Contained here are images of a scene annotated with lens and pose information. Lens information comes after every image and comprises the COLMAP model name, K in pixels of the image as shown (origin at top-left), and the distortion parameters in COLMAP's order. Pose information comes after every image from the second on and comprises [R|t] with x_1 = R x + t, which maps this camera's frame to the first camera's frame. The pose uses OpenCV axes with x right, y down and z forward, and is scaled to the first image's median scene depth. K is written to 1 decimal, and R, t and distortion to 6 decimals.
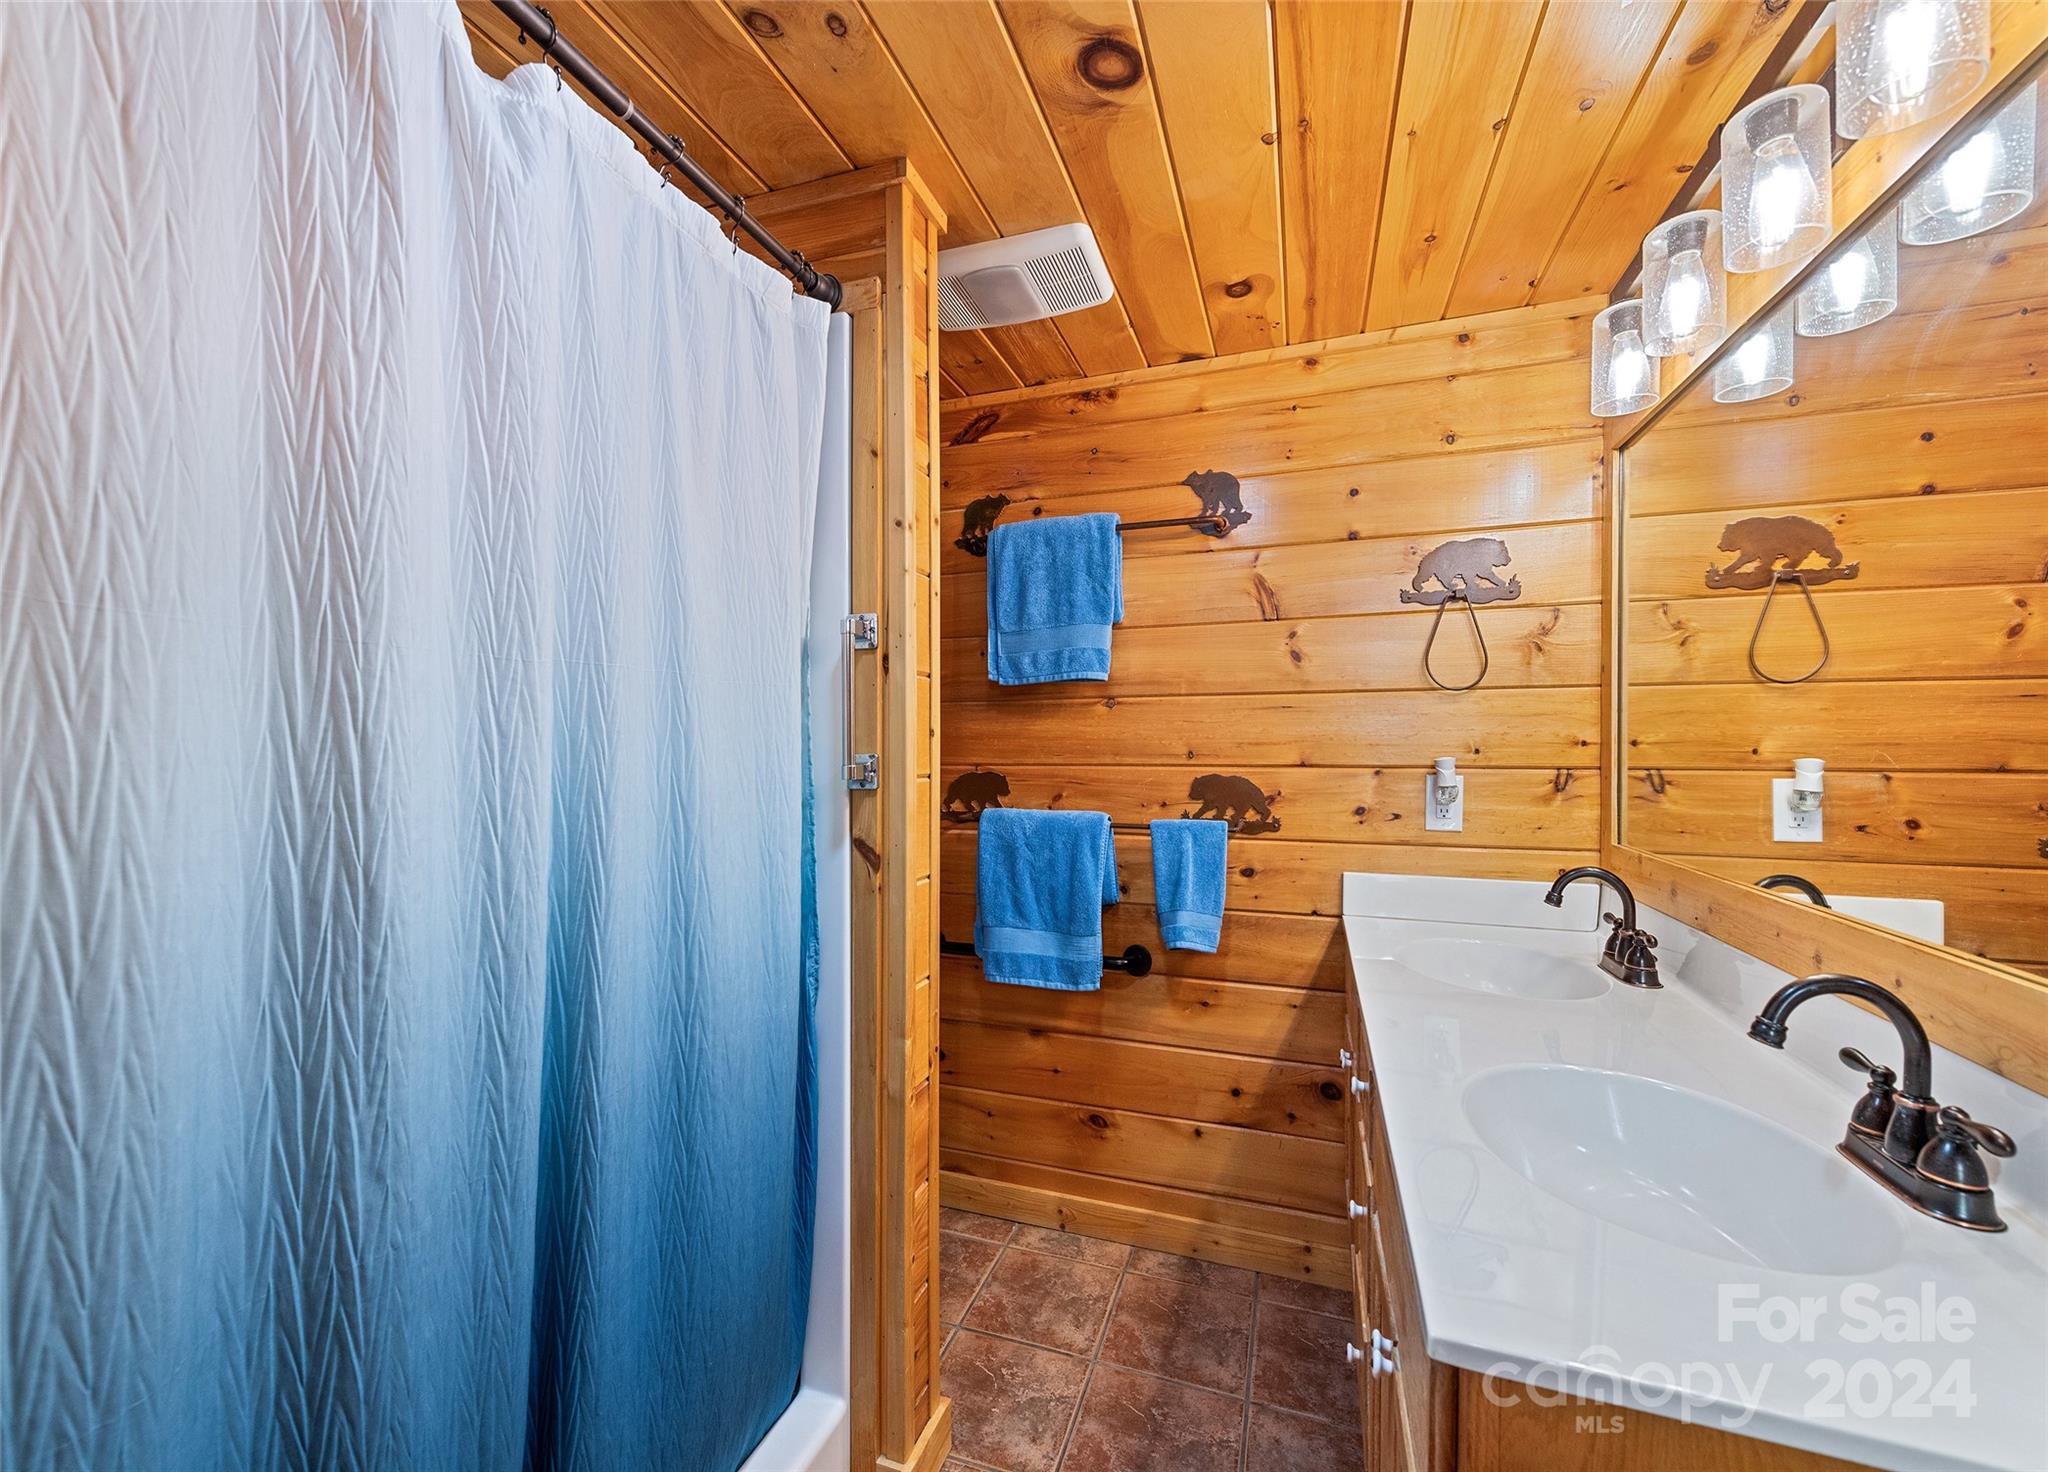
lens RADIAL K [[815.4, 0, 1023.5], [0, 815.4, 741.8], [0, 0, 1]] dist [0.016951, -0.004973]
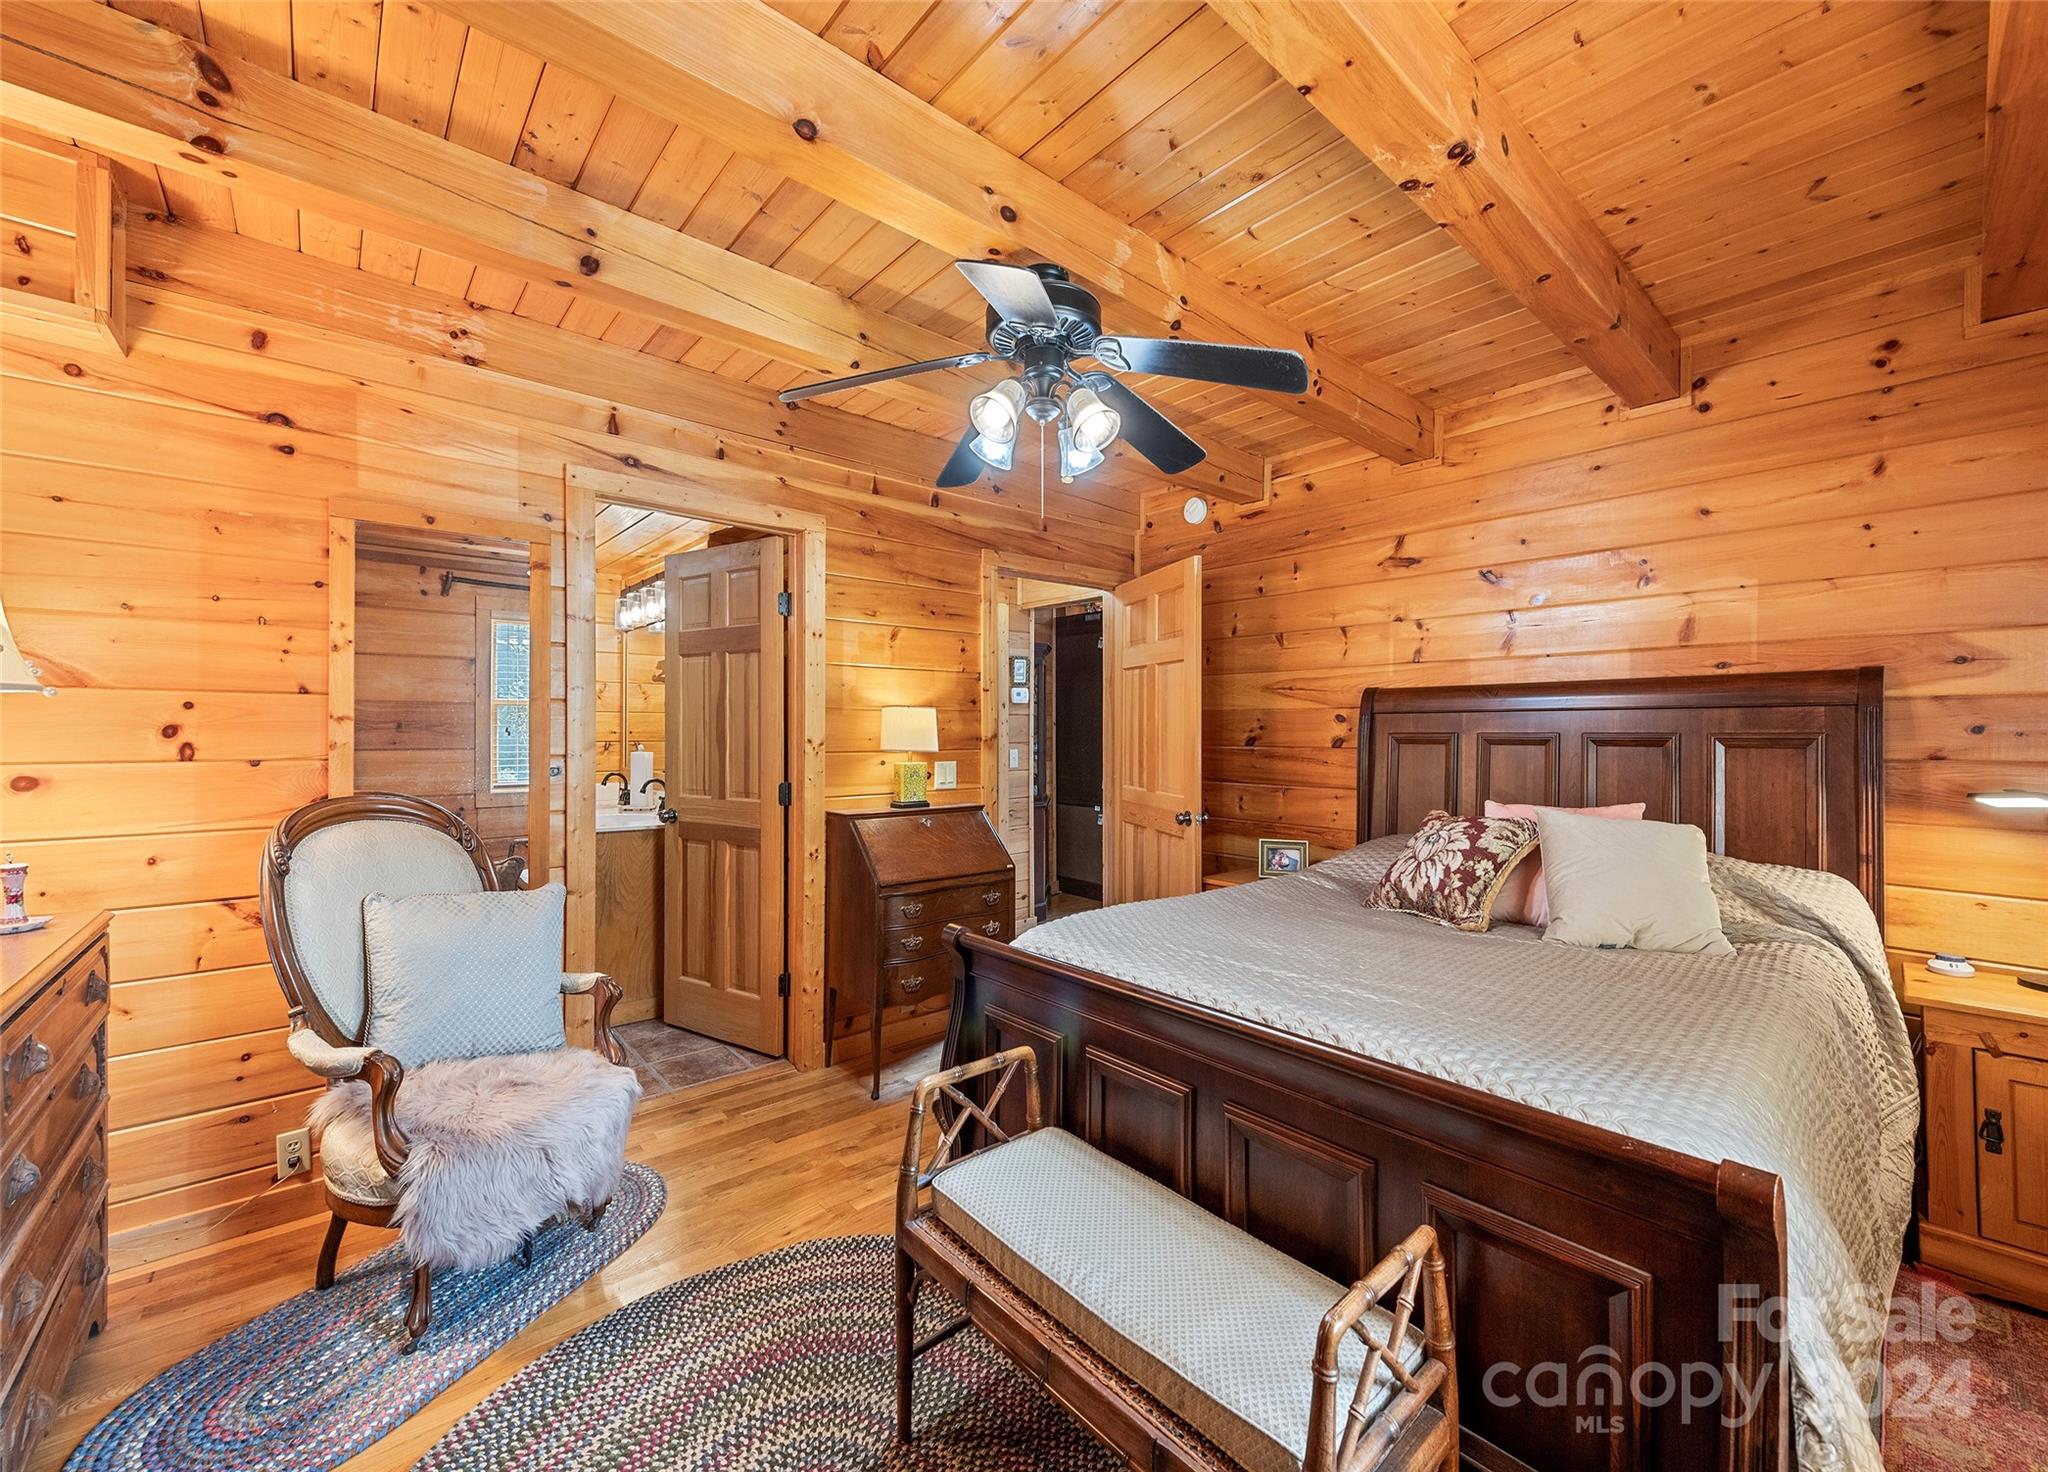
lens RADIAL K [[815.4, 0, 1025.0], [0, 815.4, 734.1], [0, 0, 1]] dist [0.016951, -0.004973]
pose [[0.497999, 0.004299, 0.867167, -1.054317], [0.002784, 0.999975, -0.006556, 0.029743], [-0.867173, 0.005679, 0.497974, -1.624656]]
